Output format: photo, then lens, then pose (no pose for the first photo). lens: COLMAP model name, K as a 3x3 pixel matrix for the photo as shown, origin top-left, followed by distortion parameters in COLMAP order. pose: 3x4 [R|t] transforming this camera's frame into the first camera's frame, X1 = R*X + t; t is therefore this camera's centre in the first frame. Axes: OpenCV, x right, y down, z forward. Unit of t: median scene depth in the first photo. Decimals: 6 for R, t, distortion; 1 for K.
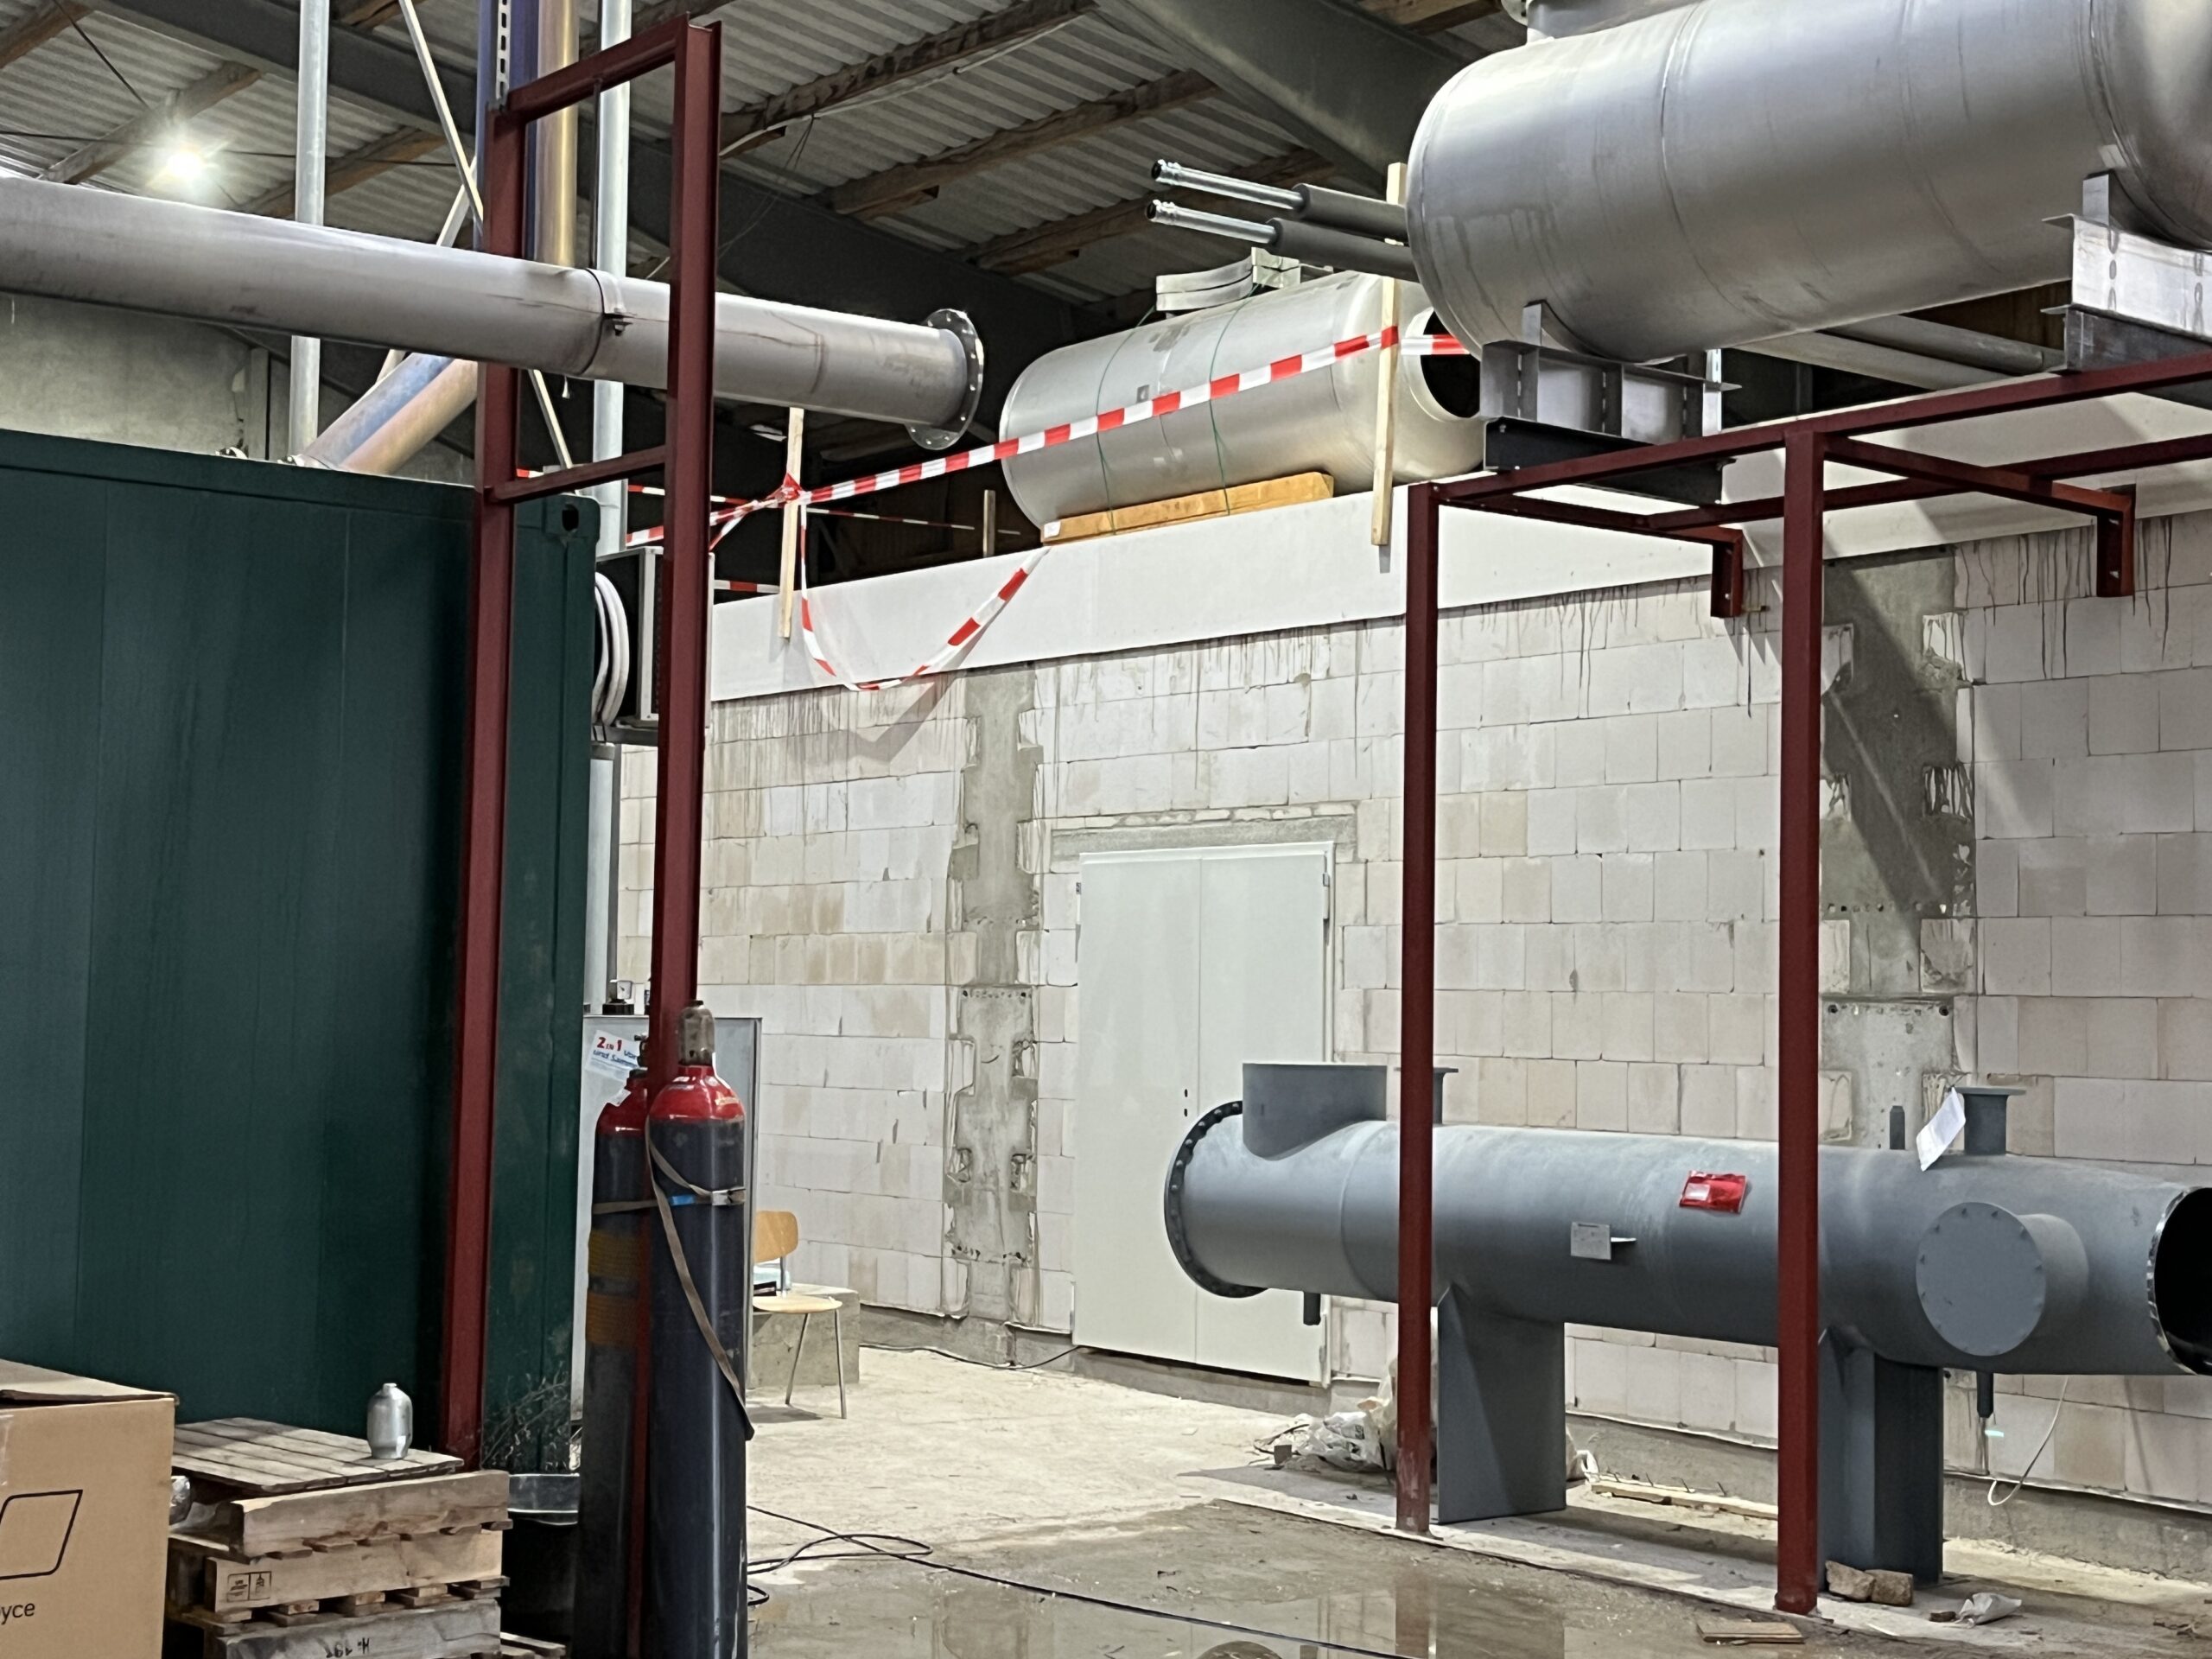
lens RADIAL K [[3225.0, 0, 1015.1], [0, 3225.0, 831.3], [0, 0, 1]] dist [0.088019, 0.000000]
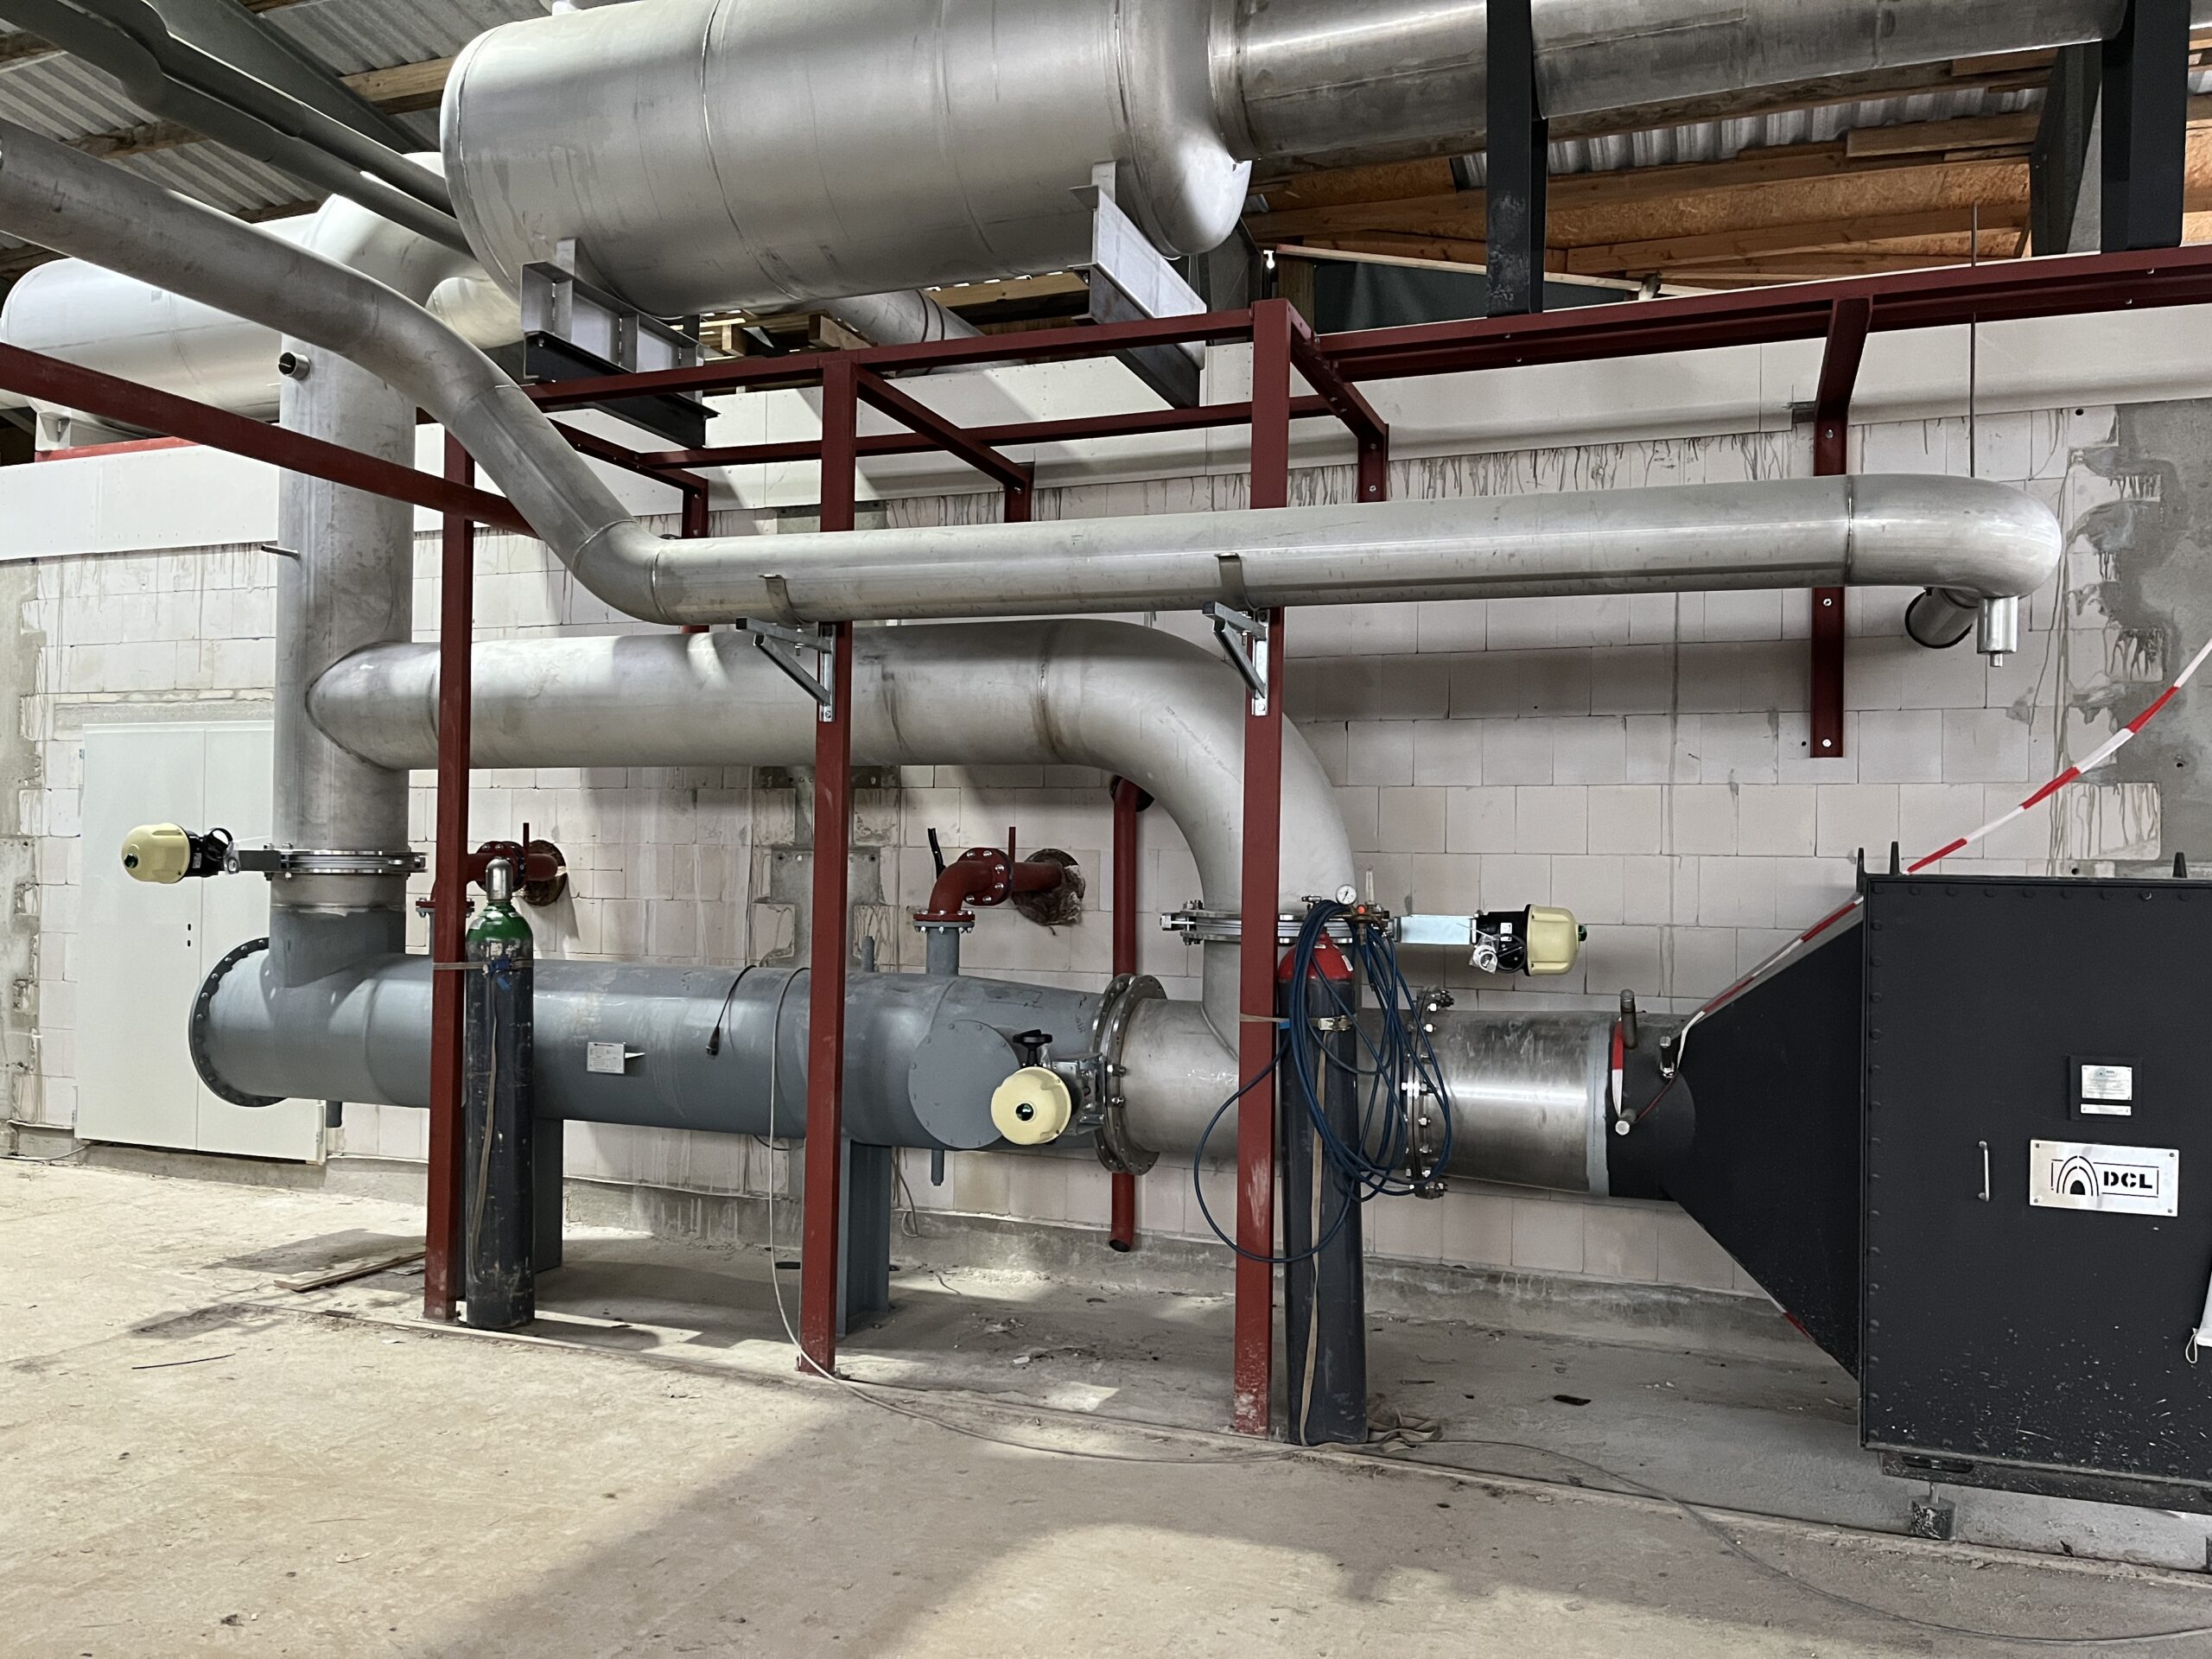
lens RADIAL K [[1663.9, 0, 1043.6], [0, 1663.9, 867.5], [0, 0, 1]] dist [0.069531, -0.099616]
pose [[0.847300, 0.000254, 0.531115, -0.009293], [-0.031825, 0.998227, 0.050294, 0.016948], [-0.530161, -0.059517, 0.845806, 0.291948]]
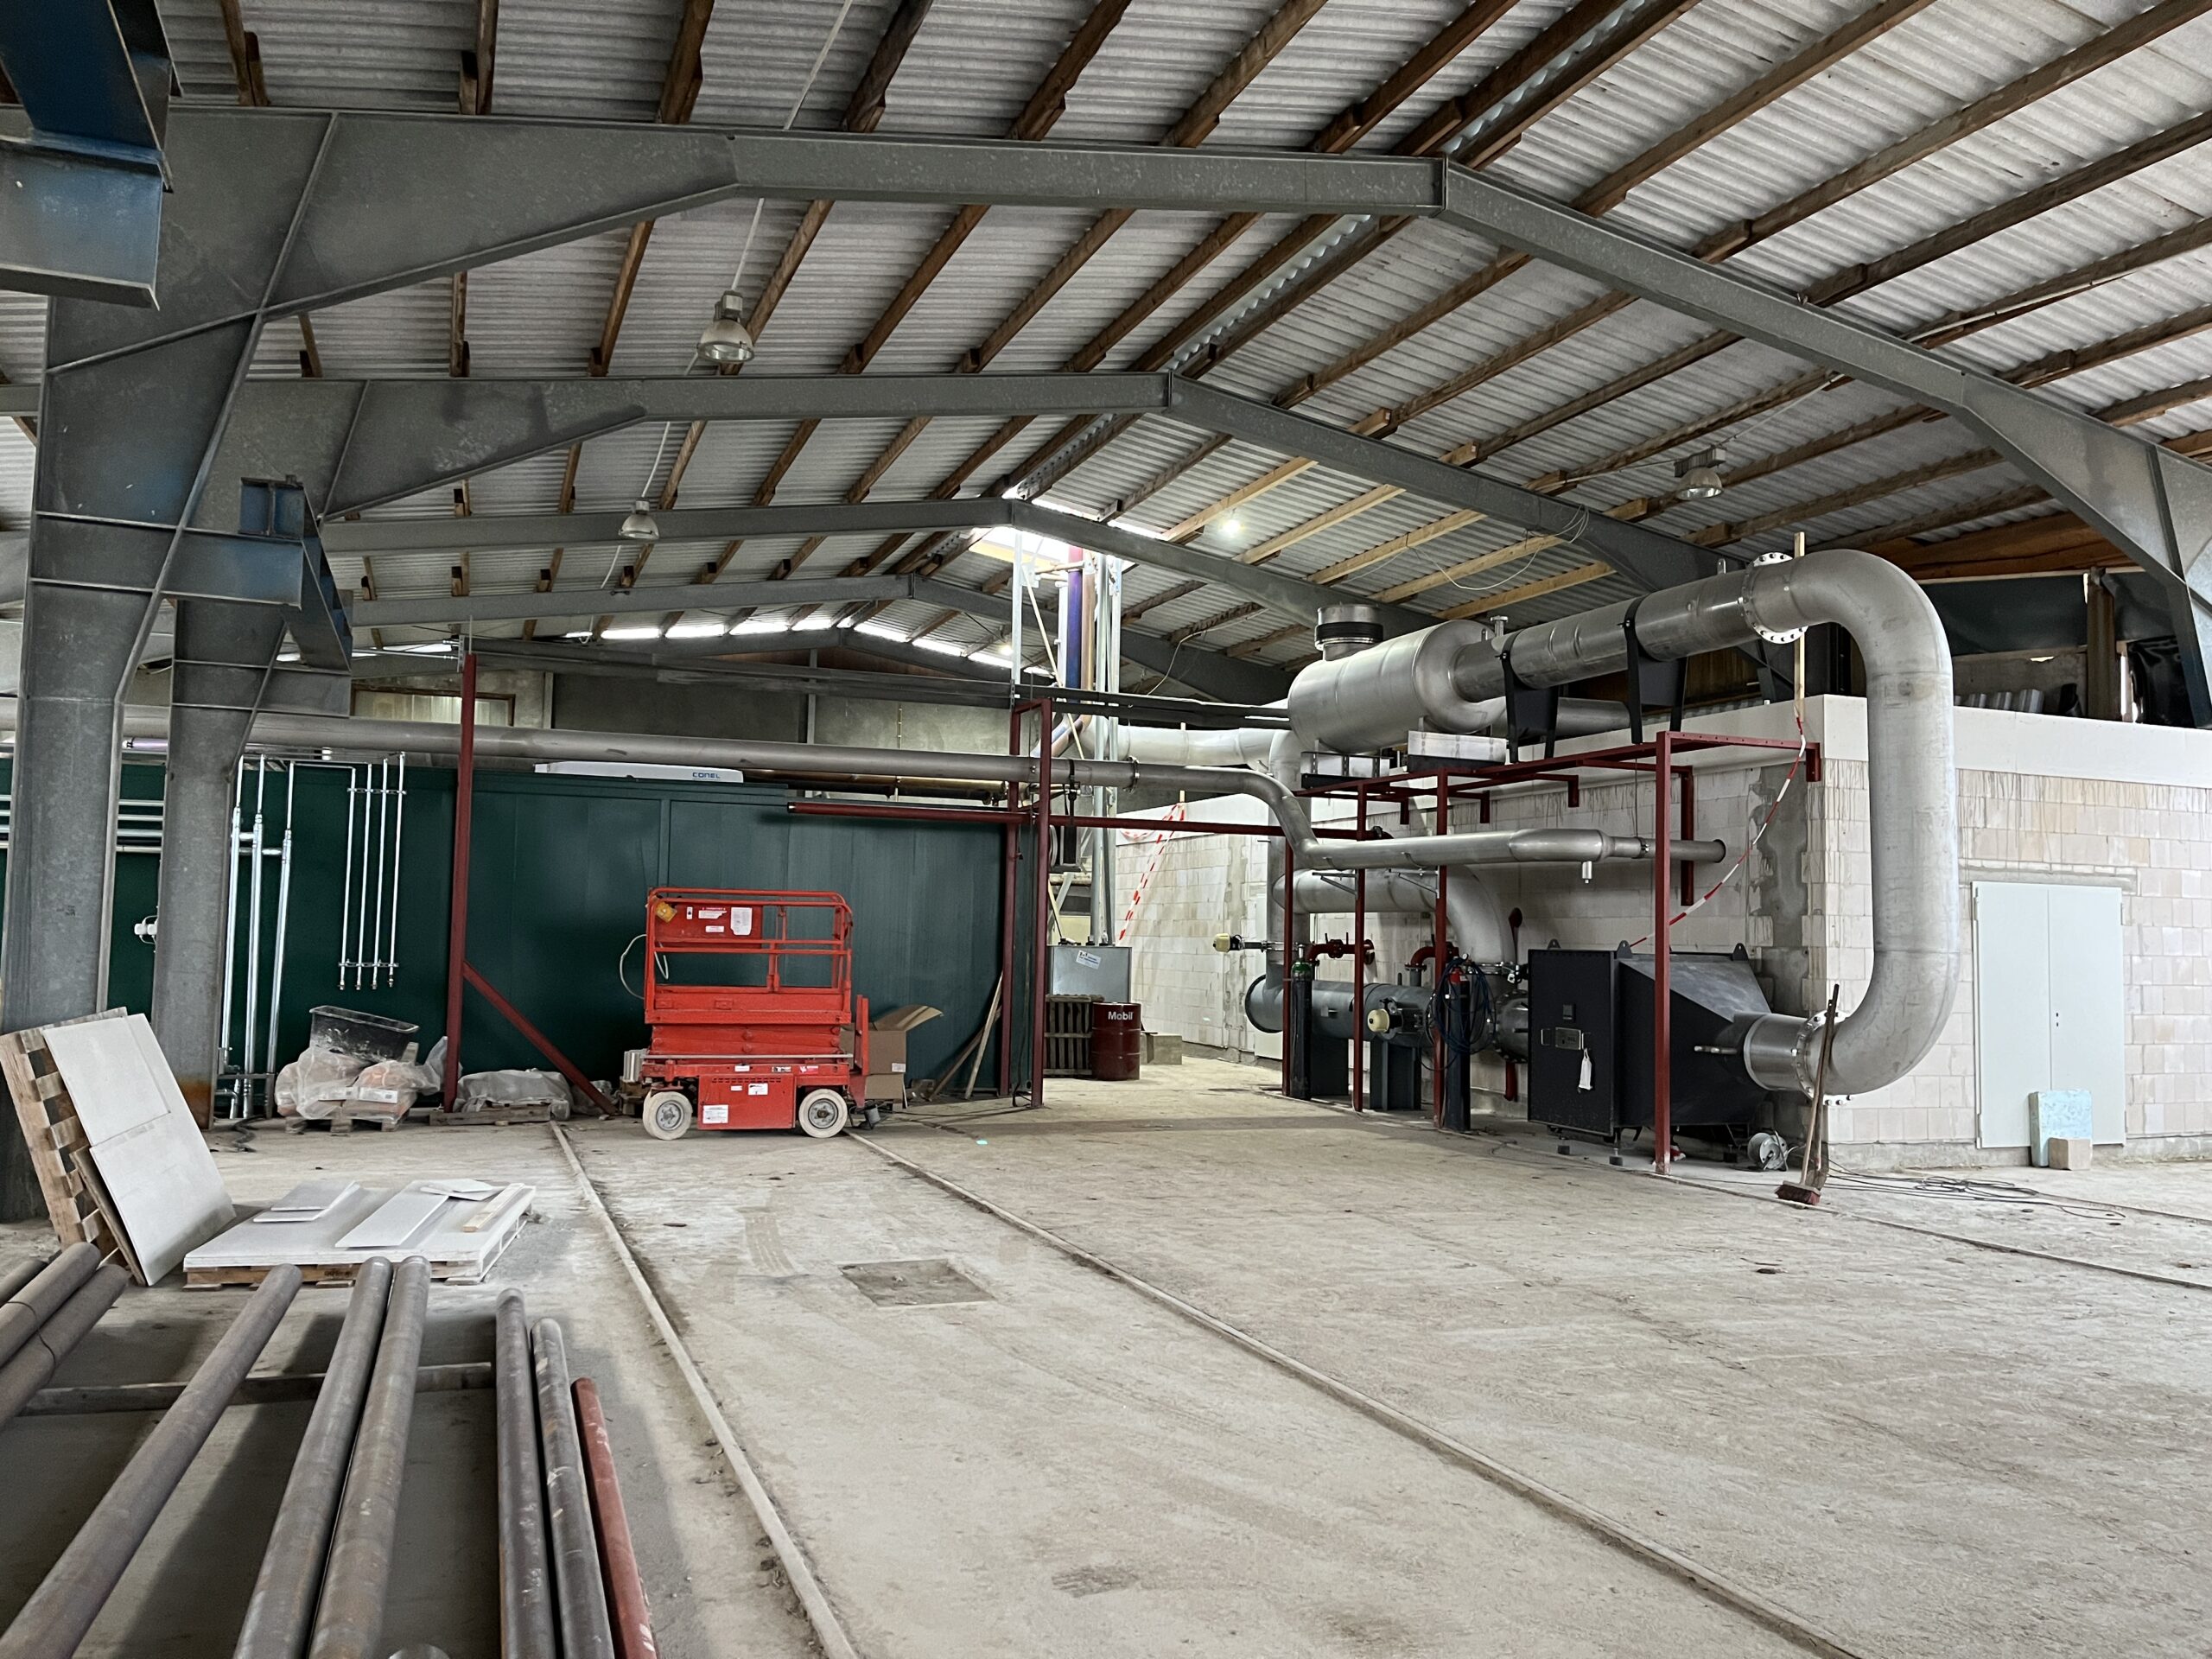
lens RADIAL K [[1663.9, 0, 1097.1], [0, 1663.9, 832.4], [0, 0, 1]] dist [0.069531, -0.099616]
pose [[0.966232, -0.018076, -0.257039, 0.277691], [0.014755, 0.999781, -0.014842, -0.029990], [0.257251, 0.010548, 0.966287, -0.552380]]
